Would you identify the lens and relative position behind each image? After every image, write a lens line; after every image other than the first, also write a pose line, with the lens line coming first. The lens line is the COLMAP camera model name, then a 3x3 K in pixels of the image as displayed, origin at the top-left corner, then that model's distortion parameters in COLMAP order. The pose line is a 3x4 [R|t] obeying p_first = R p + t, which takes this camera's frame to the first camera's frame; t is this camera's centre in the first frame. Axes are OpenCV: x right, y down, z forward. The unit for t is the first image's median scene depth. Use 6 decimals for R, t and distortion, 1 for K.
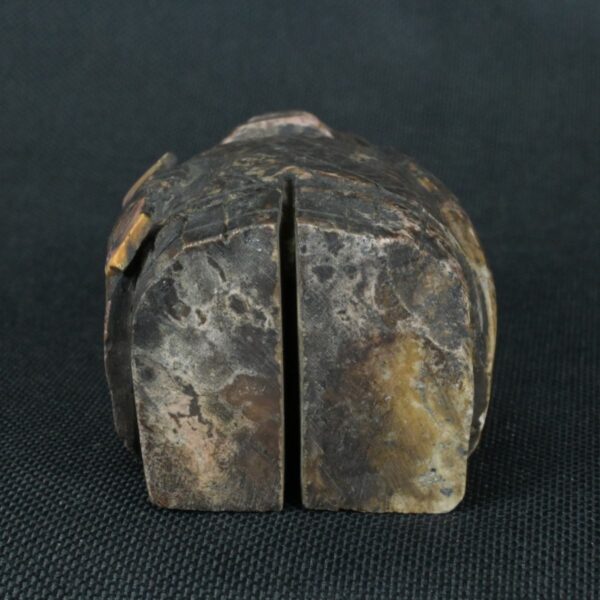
lens RADIAL K [[1966.5, 0, 299.4], [0, 1966.5, 300.6], [0, 0, 1]] dist [0.041935, 0.000000]
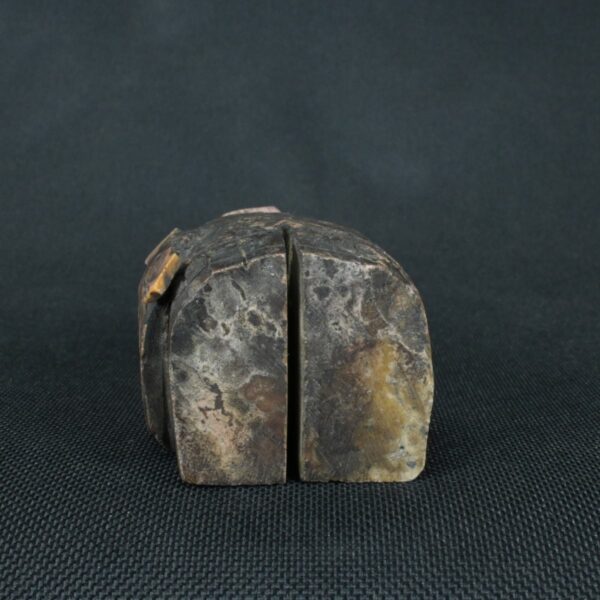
lens RADIAL K [[1020.7, 0, 301.6], [0, 1020.7, 298.7], [0, 0, 1]] dist [0.013506, 0.000000]
pose [[0.991878, -0.009899, 0.126809, -0.083214], [0.022494, 0.994904, -0.098282, 0.053675], [-0.125190, 0.100336, 0.987046, 0.336199]]
